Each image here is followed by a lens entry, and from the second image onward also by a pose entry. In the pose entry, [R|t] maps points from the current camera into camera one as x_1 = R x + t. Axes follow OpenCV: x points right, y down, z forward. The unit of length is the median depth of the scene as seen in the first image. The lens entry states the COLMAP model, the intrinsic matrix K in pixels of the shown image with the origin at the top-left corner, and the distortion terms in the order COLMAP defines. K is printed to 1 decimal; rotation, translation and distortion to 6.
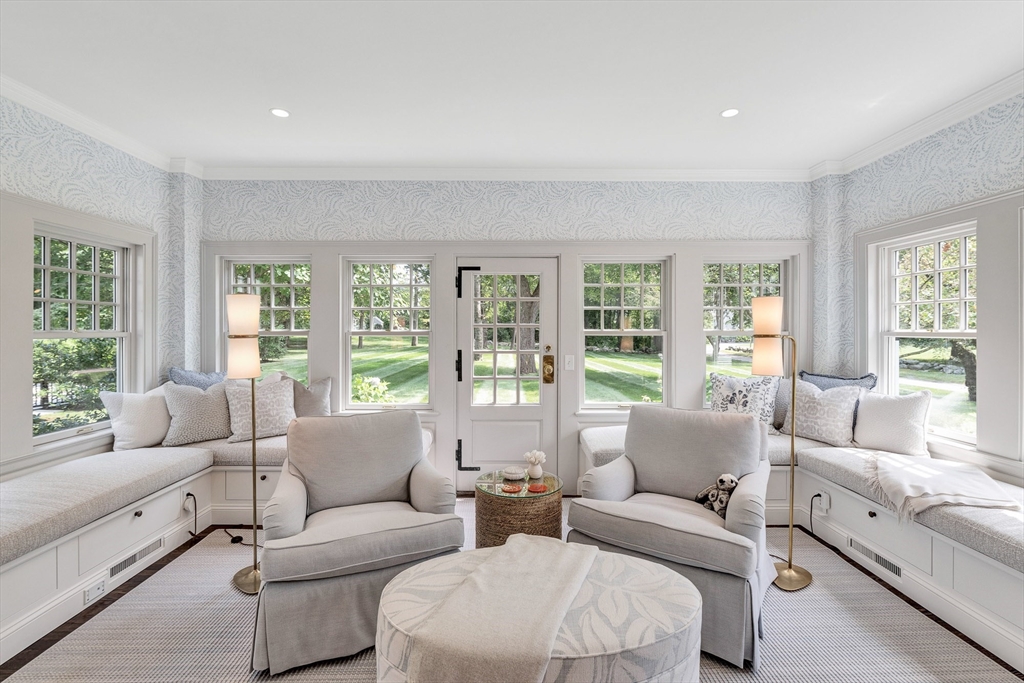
lens RADIAL K [[456.3, 0, 512.8], [0, 456.3, 335.3], [0, 0, 1]] dist [0.002801, 0.000097]
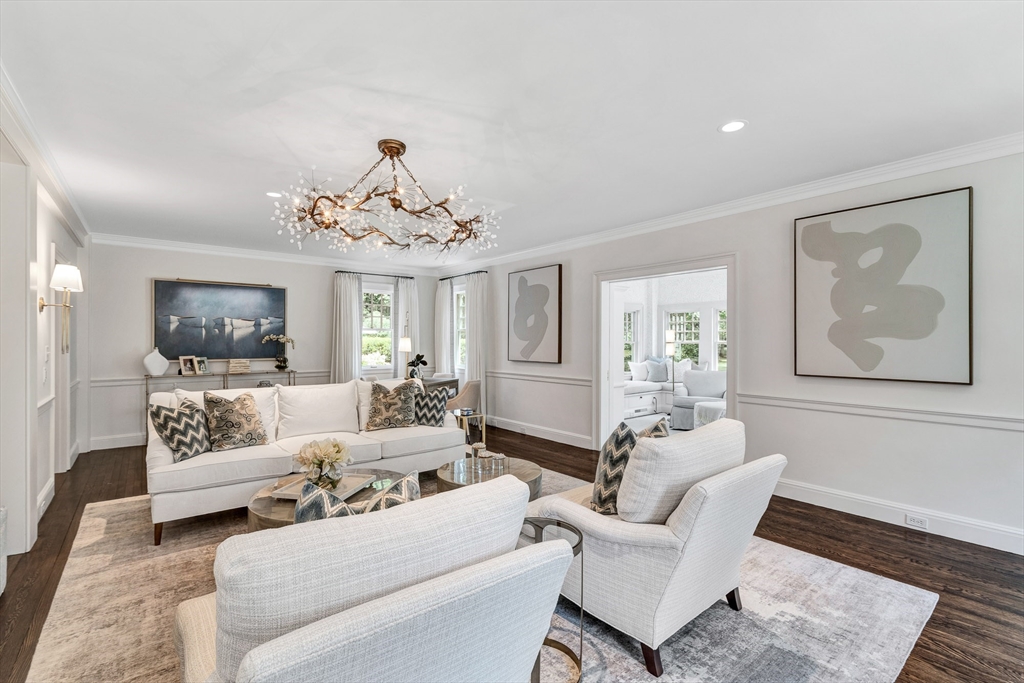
lens RADIAL K [[456.3, 0, 510.0], [0, 456.3, 339.1], [0, 0, 1]] dist [0.002801, 0.000097]
pose [[0.614201, 0.000141, -0.789149, 0.904134], [-0.005559, 0.999976, -0.004148, -0.005684], [0.789130, 0.006935, 0.614187, -1.339984]]
